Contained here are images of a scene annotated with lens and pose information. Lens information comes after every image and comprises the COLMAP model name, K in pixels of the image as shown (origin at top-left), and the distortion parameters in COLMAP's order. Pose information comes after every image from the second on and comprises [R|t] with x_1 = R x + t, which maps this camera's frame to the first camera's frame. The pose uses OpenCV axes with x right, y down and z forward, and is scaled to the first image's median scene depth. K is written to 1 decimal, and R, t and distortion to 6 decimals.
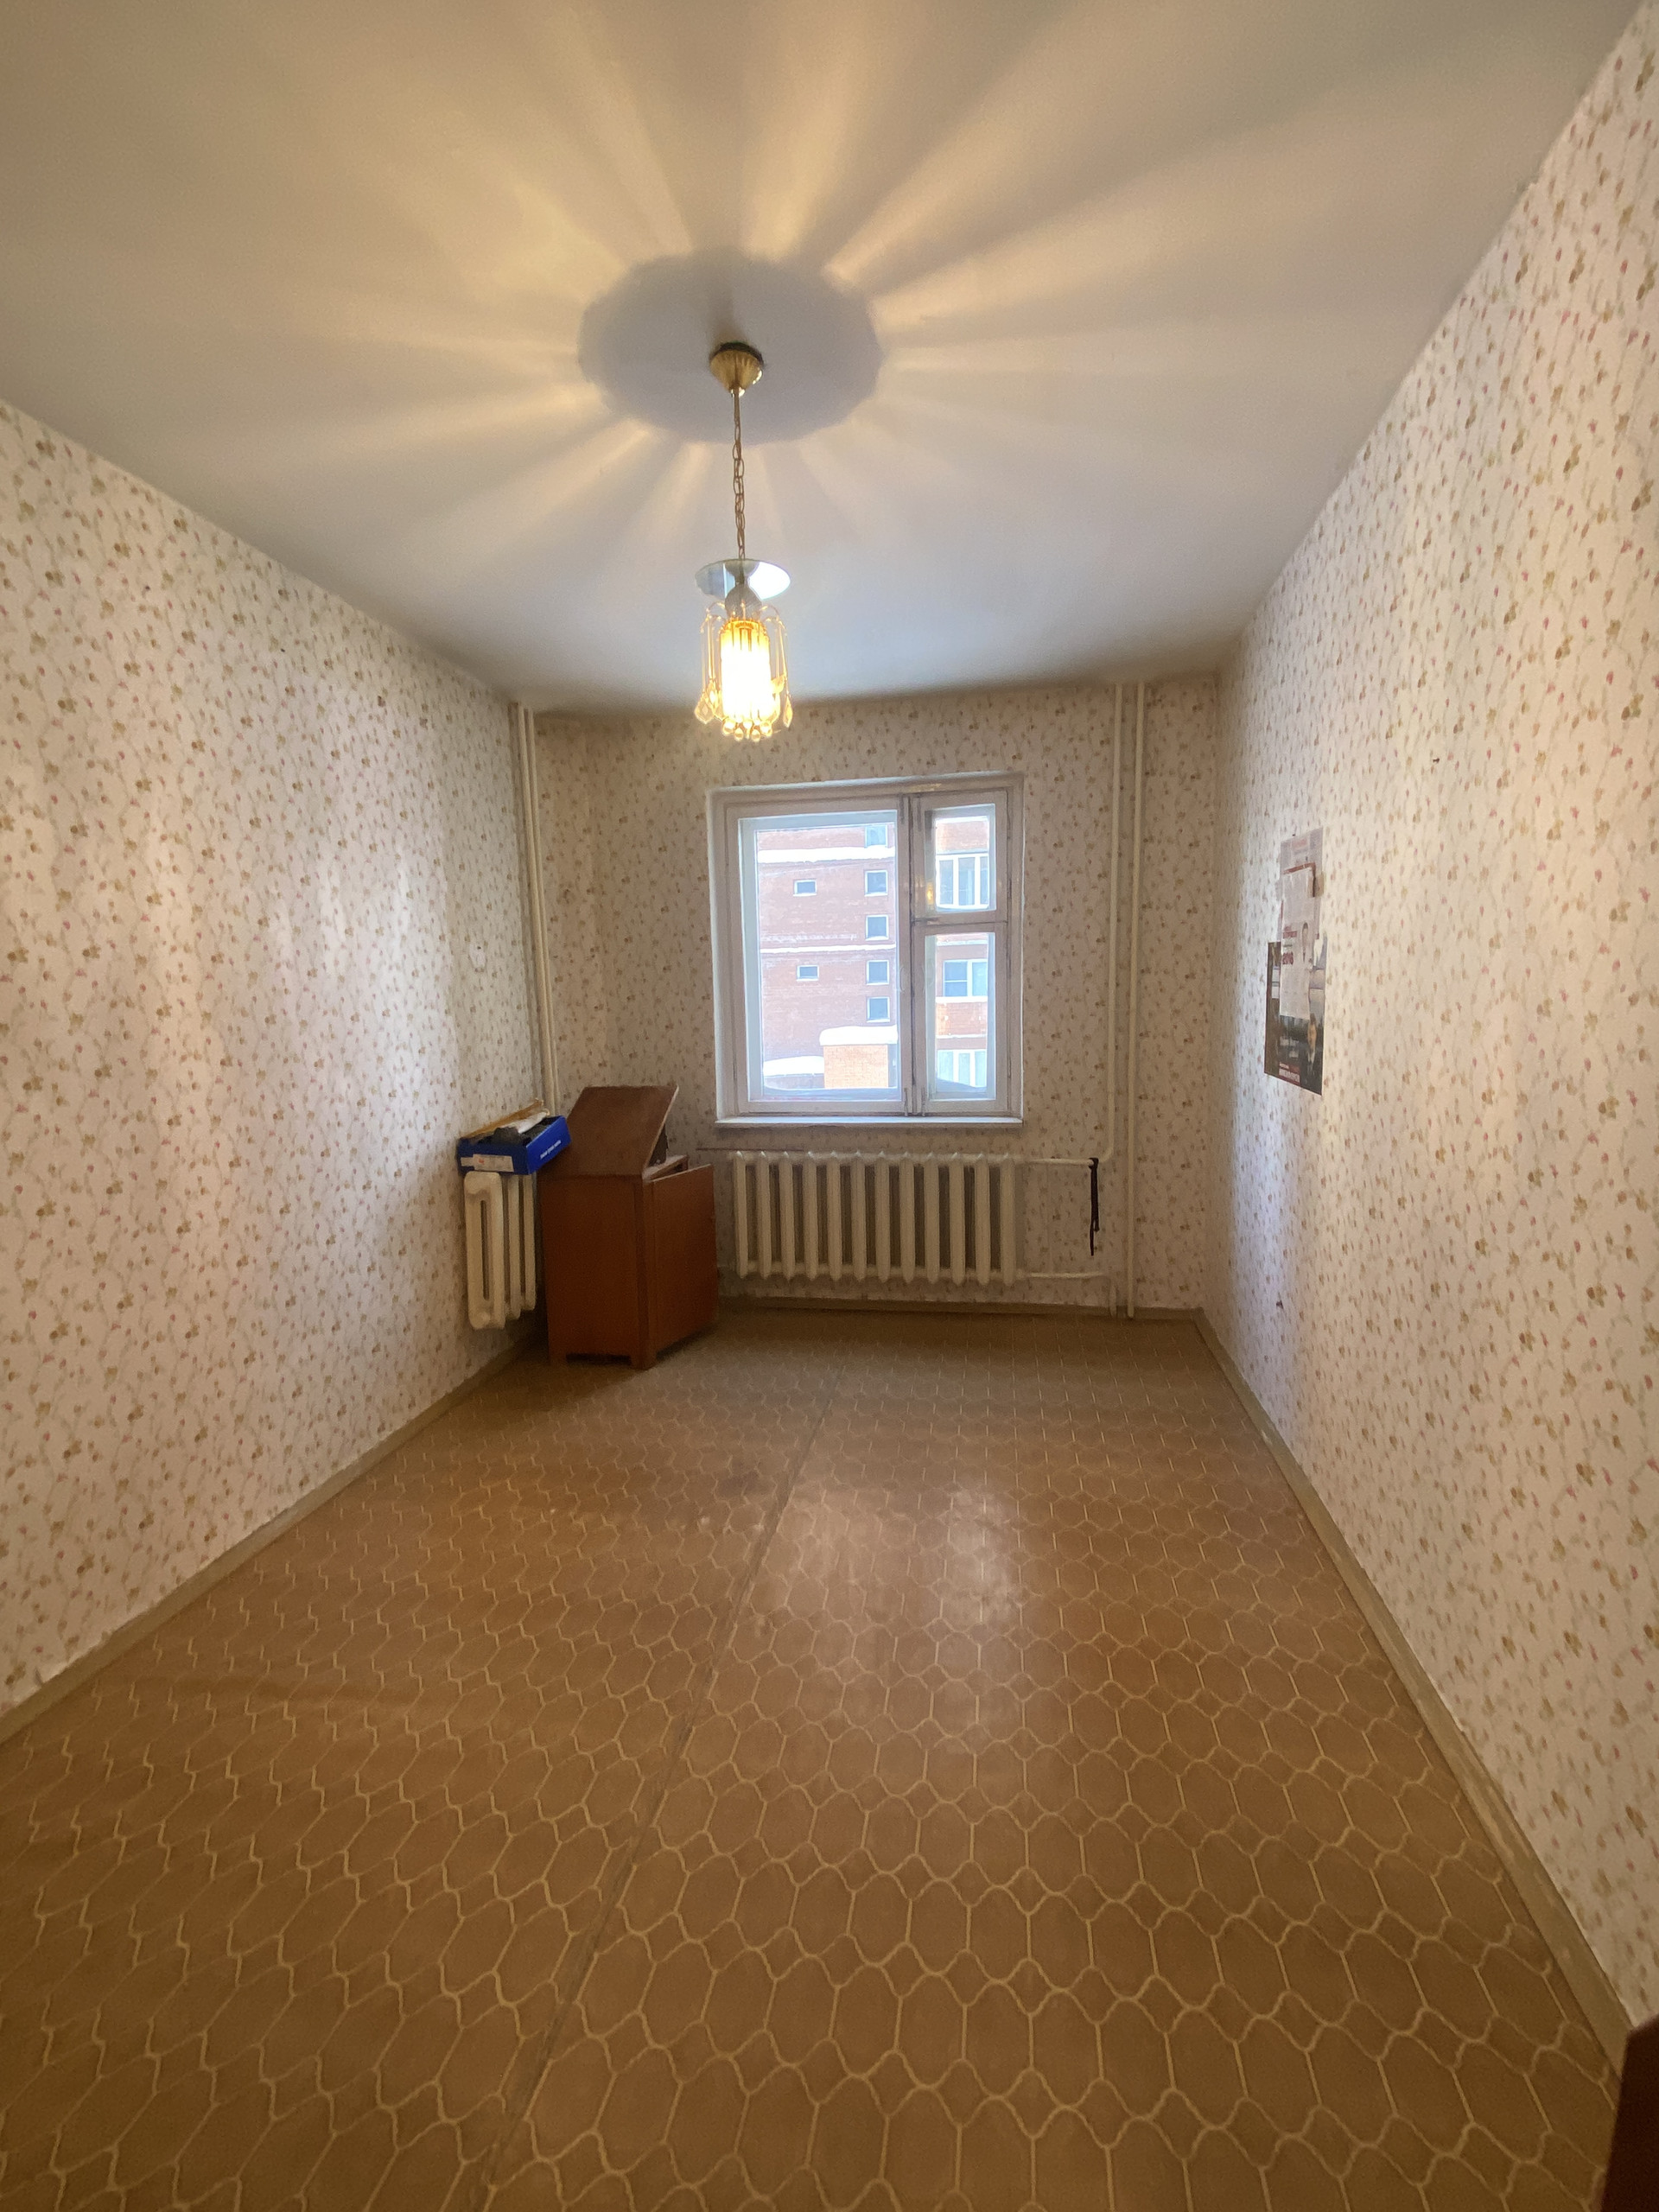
lens RADIAL K [[965.4, 0, 835.9], [0, 965.4, 1099.7], [0, 0, 1]] dist [0.023583, -0.000315]
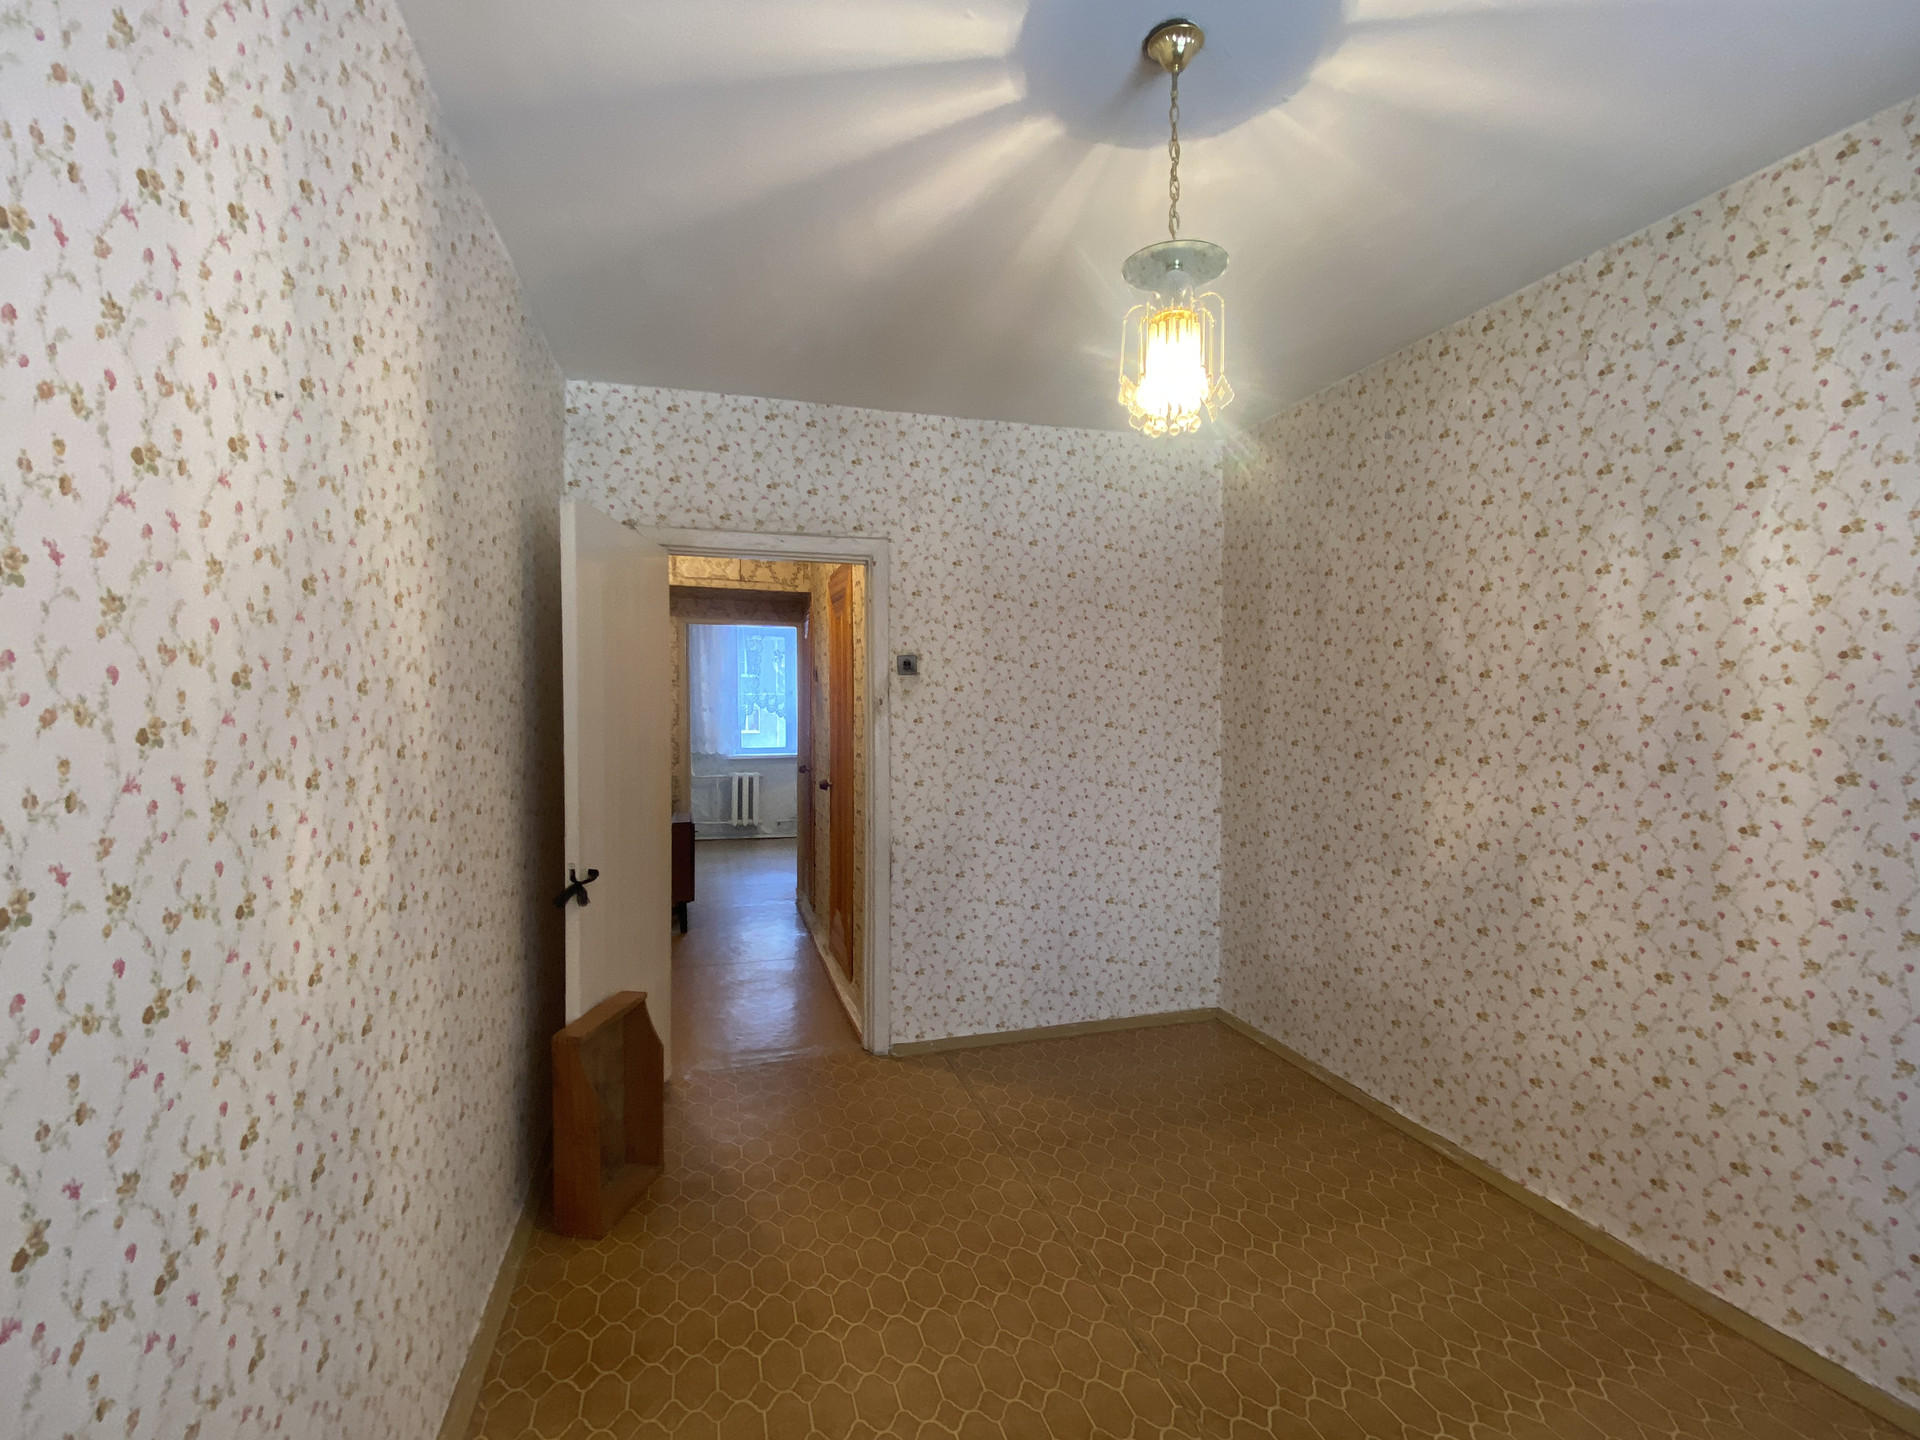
lens RADIAL K [[838.0, 0, 967.3], [0, 838.0, 728.9], [0, 0, 1]] dist [0.023583, -0.000315]
pose [[-0.882687, 0.041355, -0.468138, 0.397217], [-0.025271, 0.990503, 0.135148, -0.177386], [0.469281, 0.131123, -0.873259, 1.422334]]
